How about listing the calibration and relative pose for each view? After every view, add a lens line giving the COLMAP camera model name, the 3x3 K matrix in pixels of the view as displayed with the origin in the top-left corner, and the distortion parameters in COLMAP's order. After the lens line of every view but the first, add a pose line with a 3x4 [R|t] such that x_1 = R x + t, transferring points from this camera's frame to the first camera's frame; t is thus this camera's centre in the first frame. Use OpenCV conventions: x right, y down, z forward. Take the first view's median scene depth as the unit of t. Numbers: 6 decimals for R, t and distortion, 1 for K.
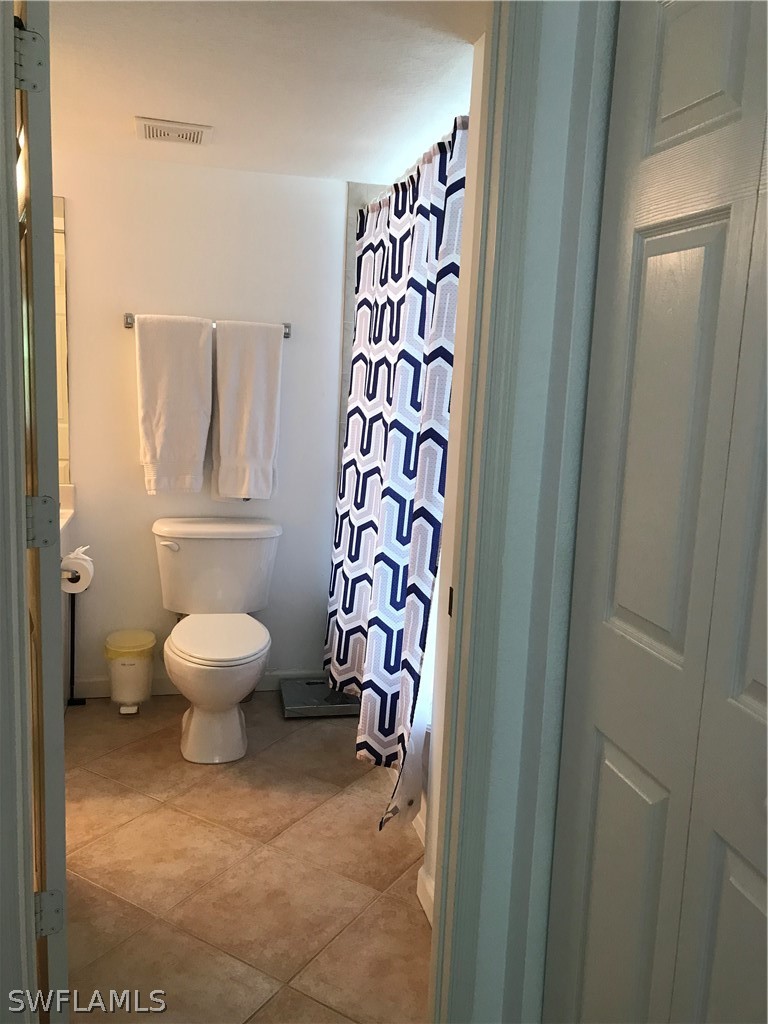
lens RADIAL K [[839.3, 0, 383.1], [0, 839.3, 511.4], [0, 0, 1]] dist [0.036568, -0.028659]
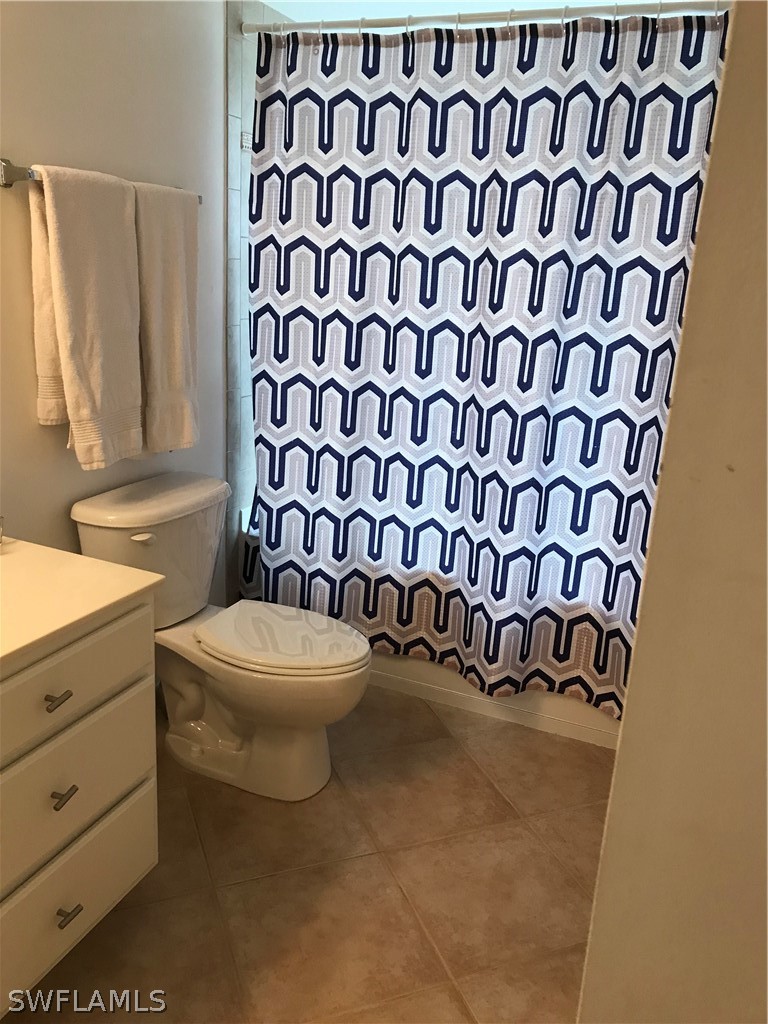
lens RADIAL K [[839.3, 0, 383.9], [0, 839.3, 509.2], [0, 0, 1]] dist [0.036568, -0.028659]
pose [[0.593984, -0.242383, 0.767094, -0.761771], [0.100041, 0.968385, 0.228522, -0.135824], [-0.798232, -0.058997, 0.599454, 0.536589]]
